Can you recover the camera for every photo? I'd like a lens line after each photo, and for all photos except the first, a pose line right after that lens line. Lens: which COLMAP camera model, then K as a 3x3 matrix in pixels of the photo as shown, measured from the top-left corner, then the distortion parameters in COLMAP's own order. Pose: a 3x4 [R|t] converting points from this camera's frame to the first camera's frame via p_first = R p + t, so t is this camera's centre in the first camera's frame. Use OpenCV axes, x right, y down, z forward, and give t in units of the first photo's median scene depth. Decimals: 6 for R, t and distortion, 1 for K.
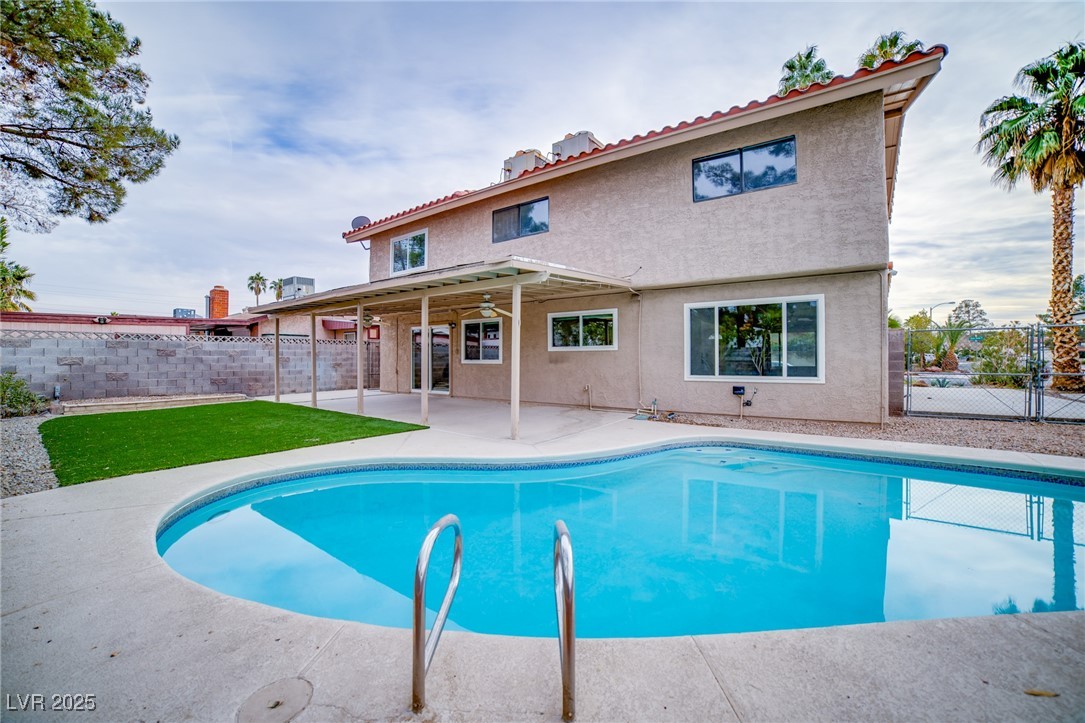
lens RADIAL K [[440.1, 0, 539.9], [0, 440.1, 358.9], [0, 0, 1]] dist [-0.106698, 0.037232]
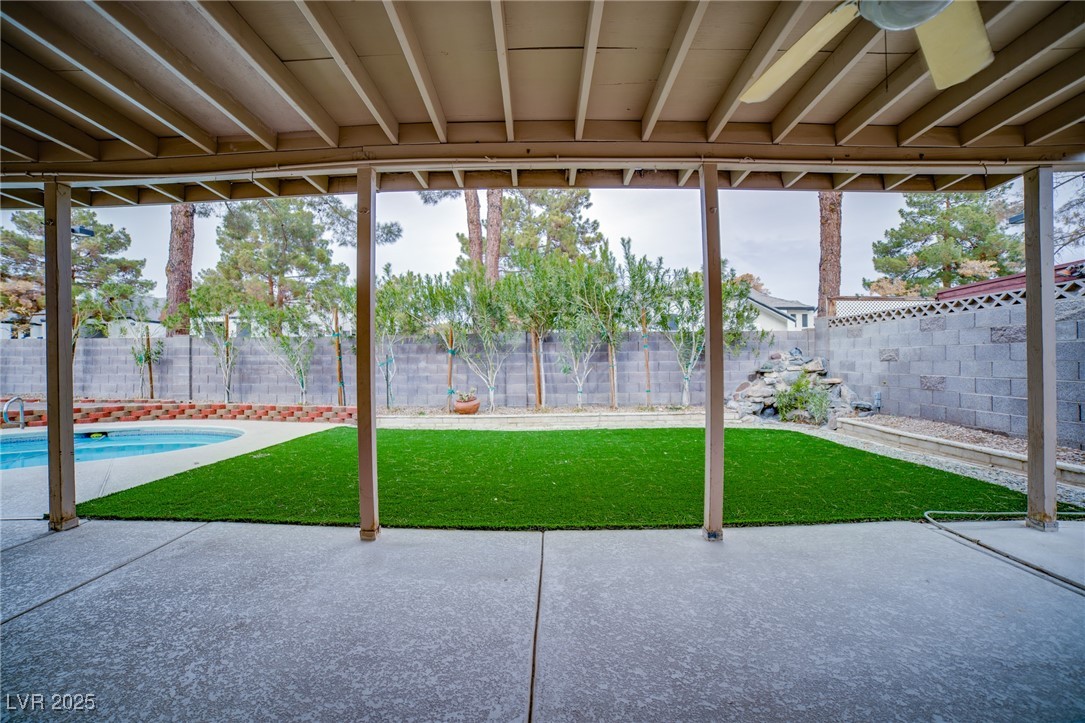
lens RADIAL K [[440.1, 0, 539.9], [0, 440.1, 358.9], [0, 0, 1]] dist [-0.106698, 0.037232]
pose [[-0.807753, 0.006353, -0.589487, -0.342575], [0.008041, 0.999968, -0.000241, 0.008311], [0.589466, -0.004935, -0.807778, 1.328270]]
